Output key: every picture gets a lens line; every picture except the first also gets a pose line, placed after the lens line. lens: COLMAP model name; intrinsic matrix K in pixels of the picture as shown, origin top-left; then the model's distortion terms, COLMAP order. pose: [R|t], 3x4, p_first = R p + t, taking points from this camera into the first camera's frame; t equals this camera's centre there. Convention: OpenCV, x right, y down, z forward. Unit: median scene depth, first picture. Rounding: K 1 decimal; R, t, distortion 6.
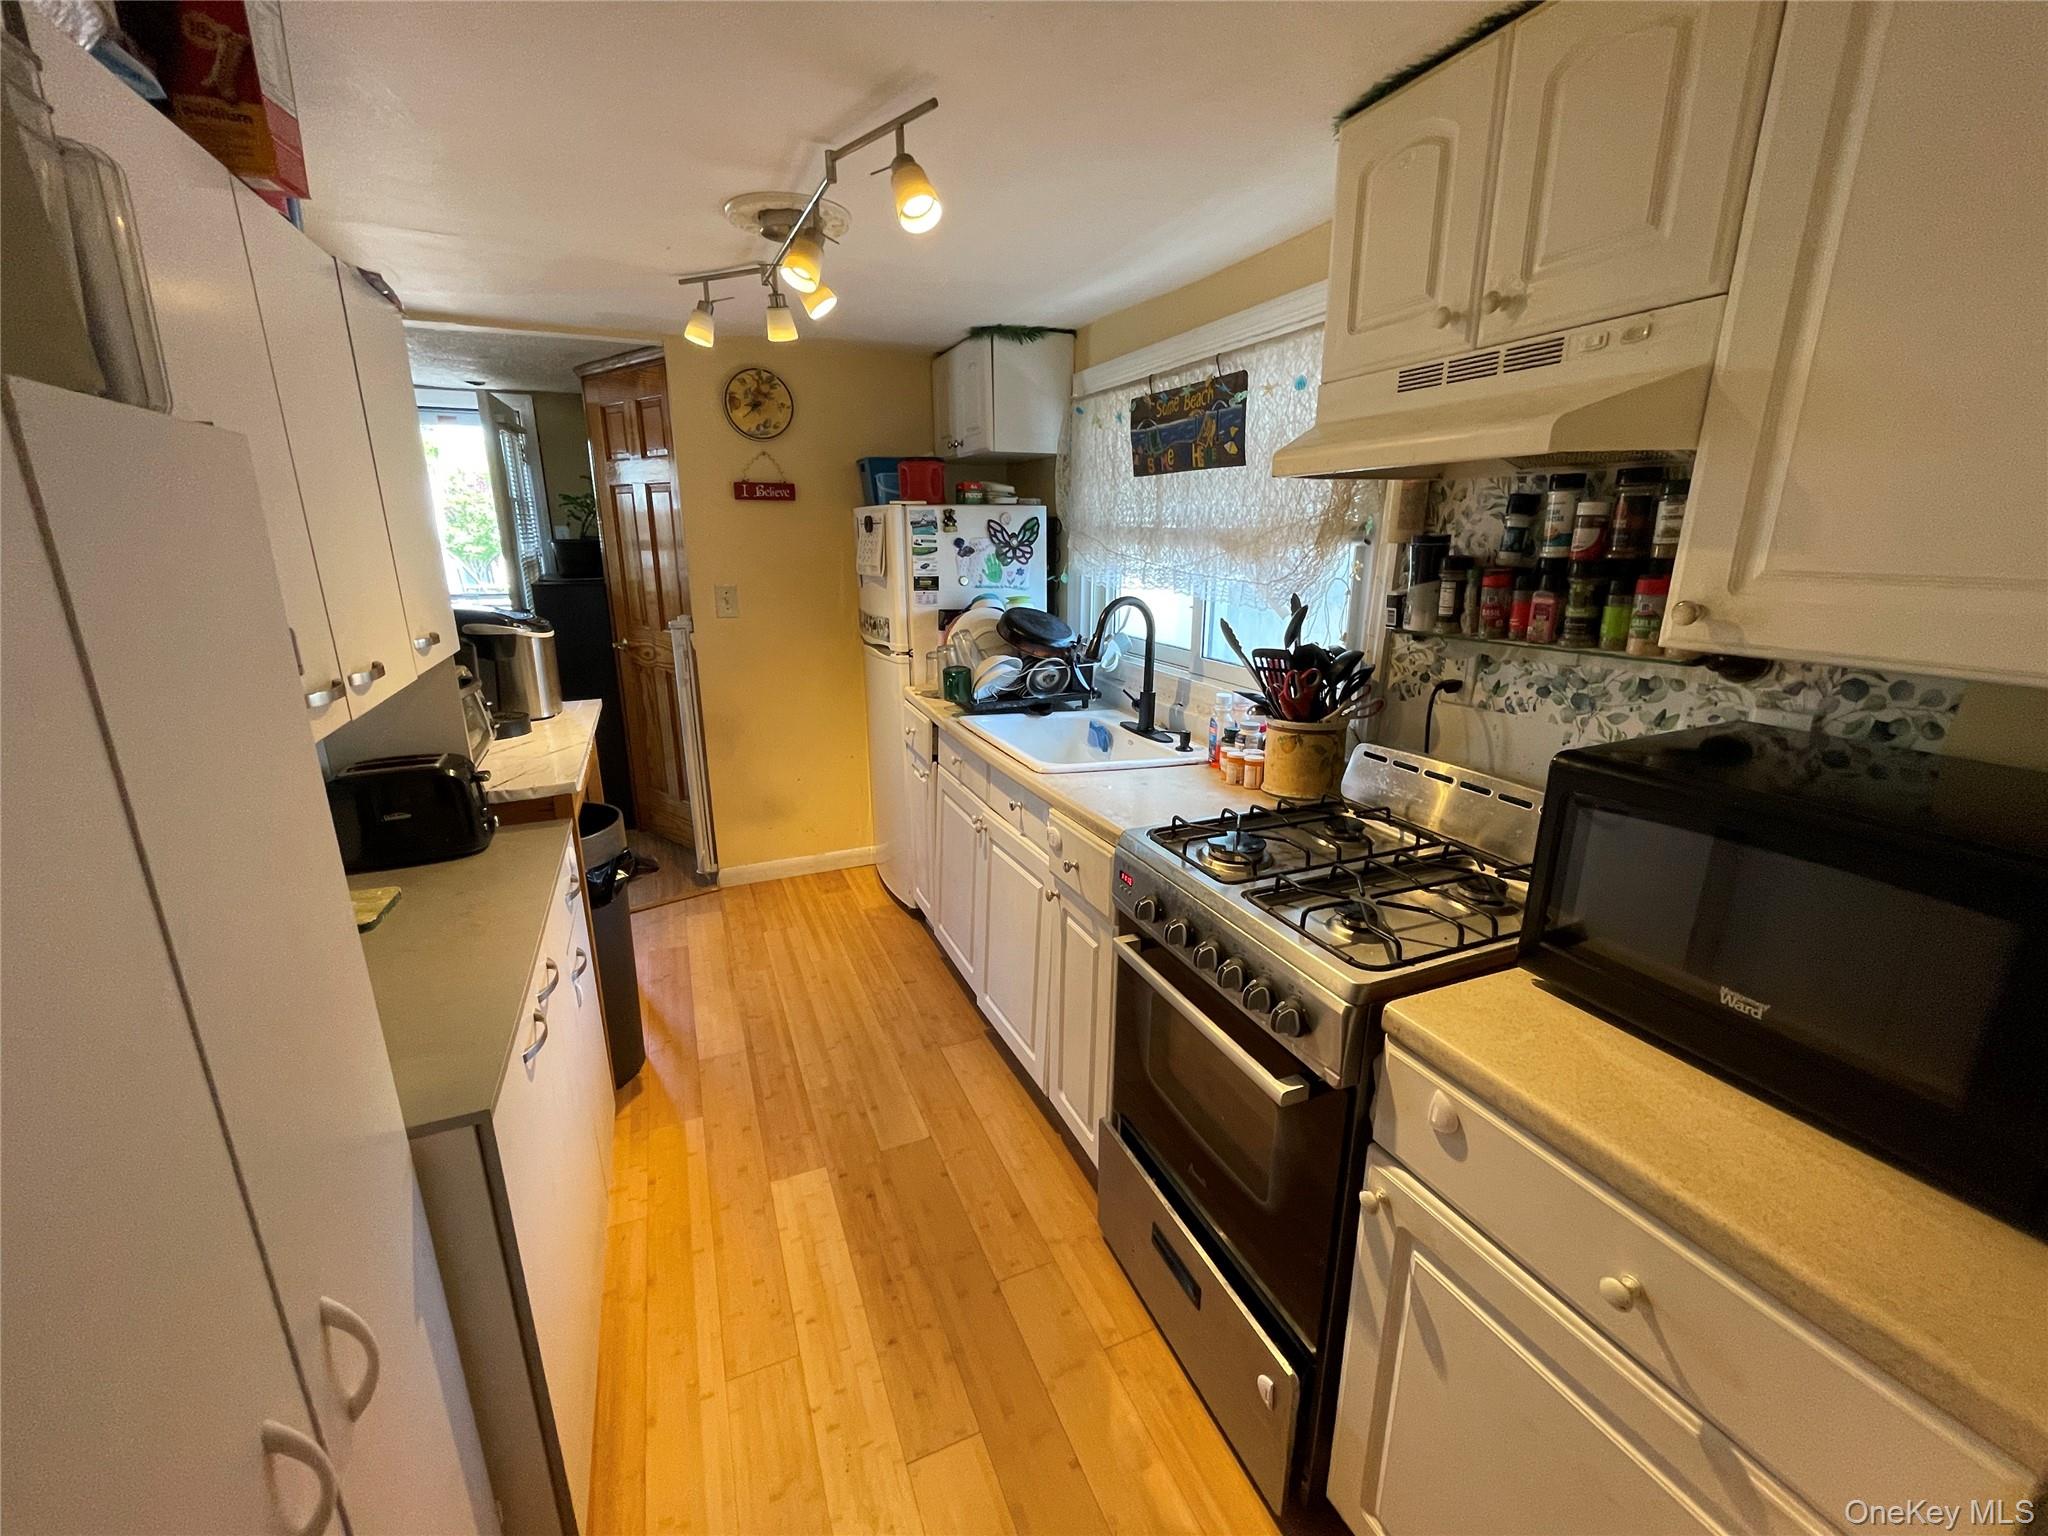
lens RADIAL K [[826.3, 0, 1022.3], [0, 826.3, 760.5], [0, 0, 1]] dist [-0.002550, -0.000468]
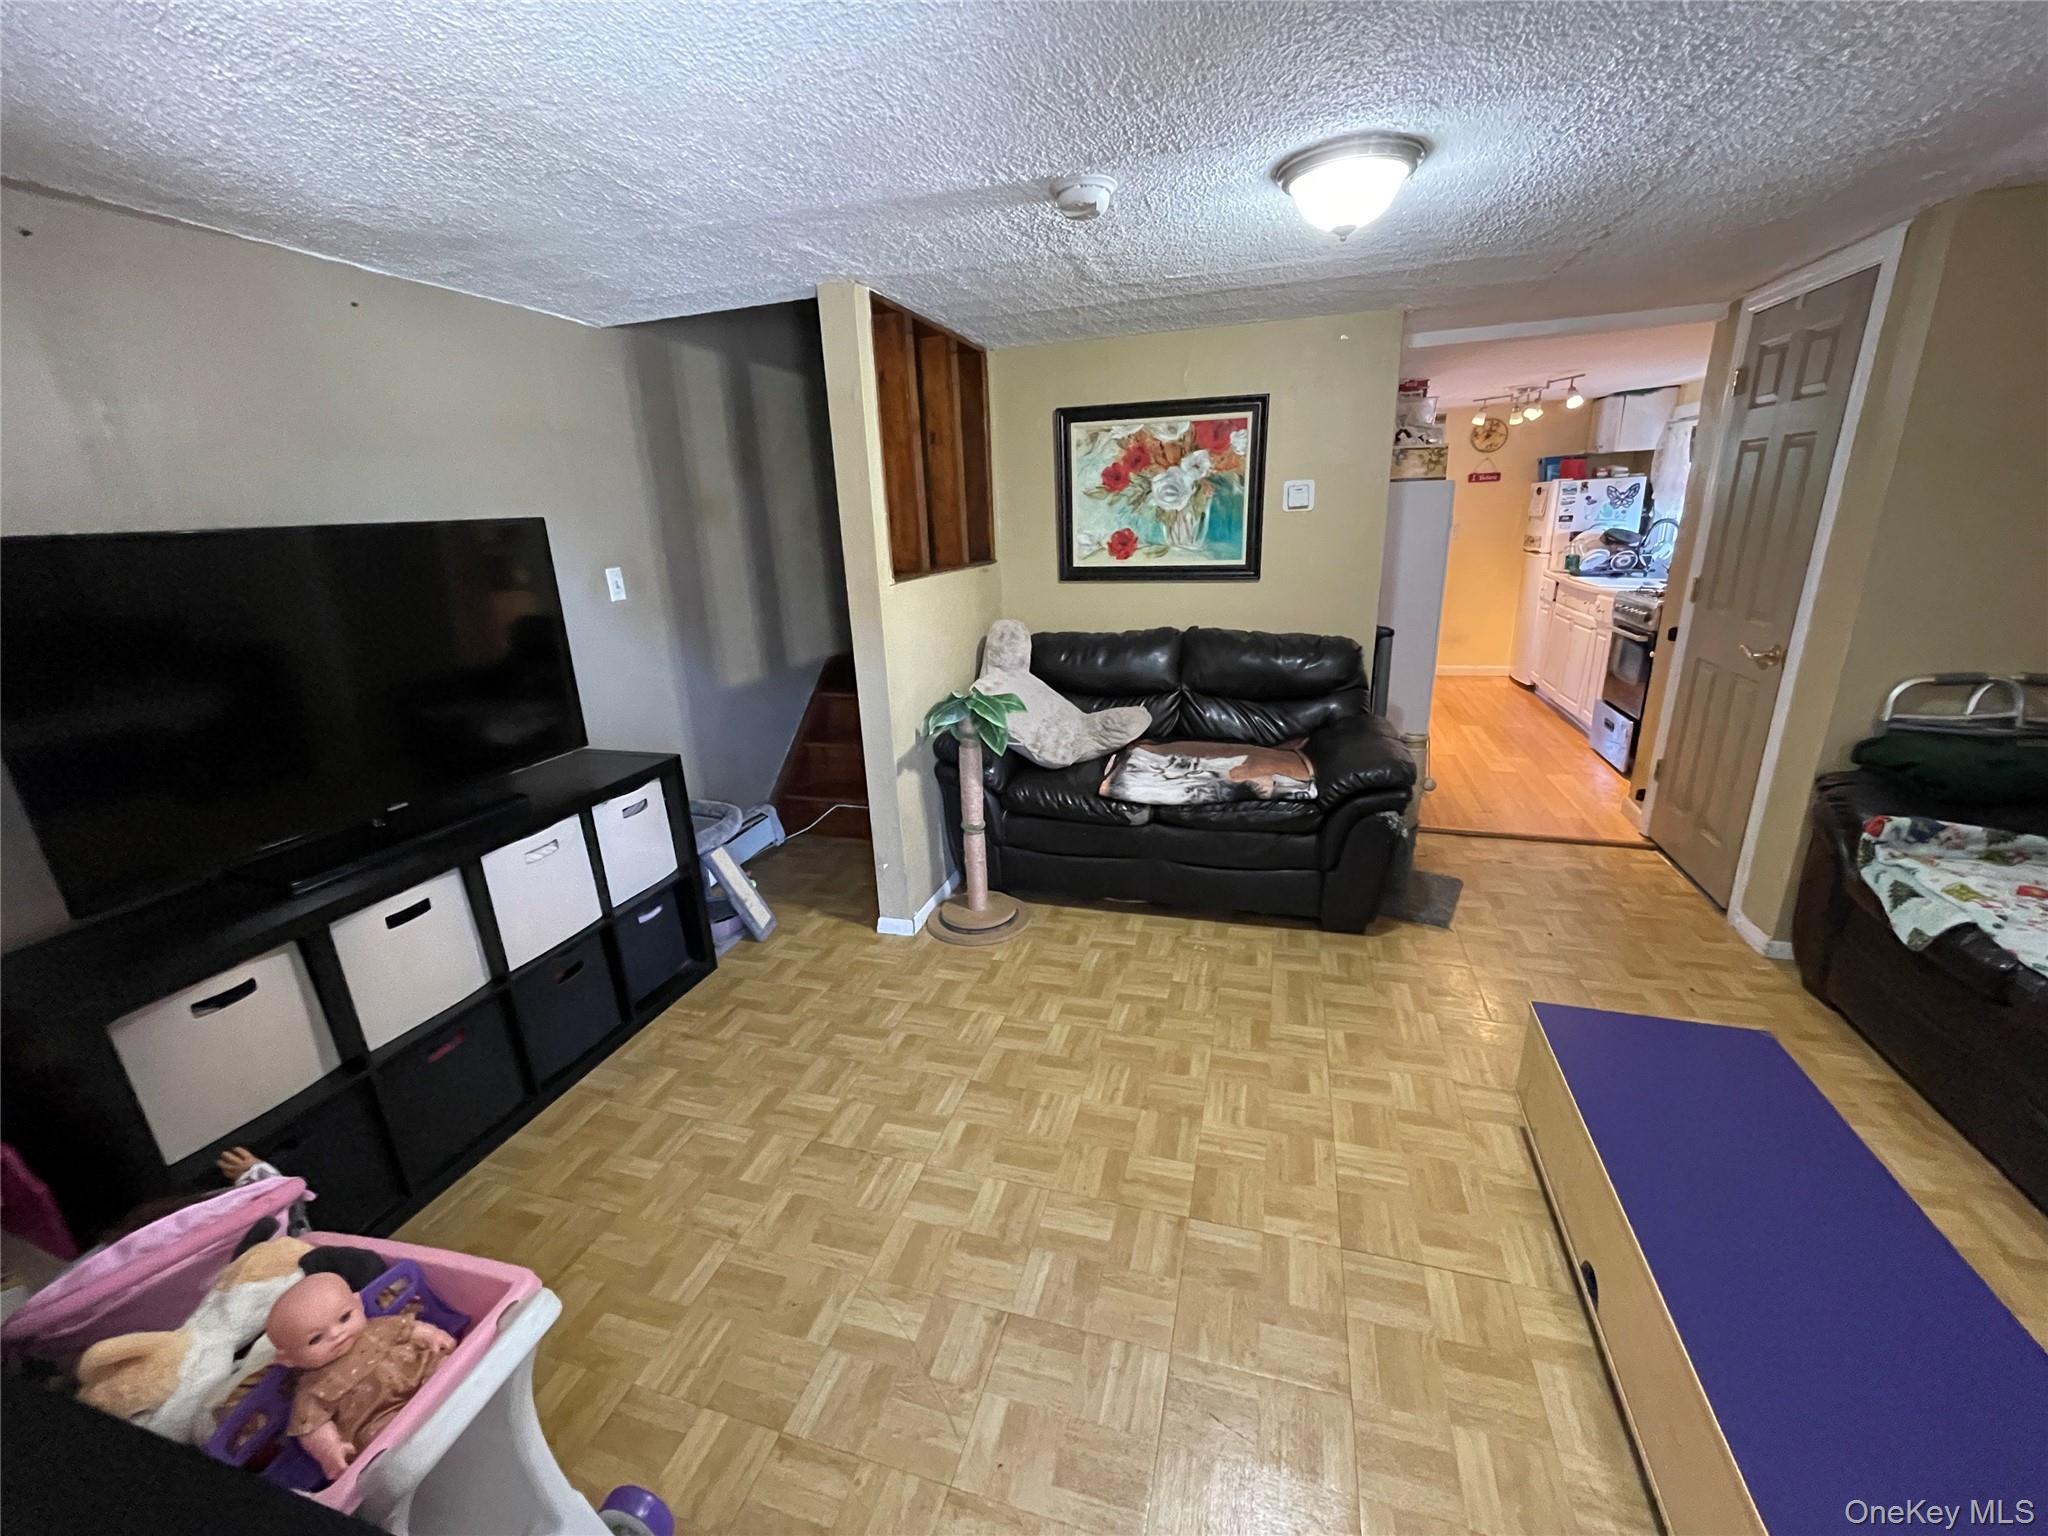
lens RADIAL K [[826.3, 0, 1021.4], [0, 826.3, 766.4], [0, 0, 1]] dist [-0.002550, -0.000468]
pose [[0.760322, 0.158045, -0.630025, 0.271354], [-0.133691, 0.987257, 0.086317, 0.442401], [0.635639, 0.018600, 0.771763, -1.595330]]
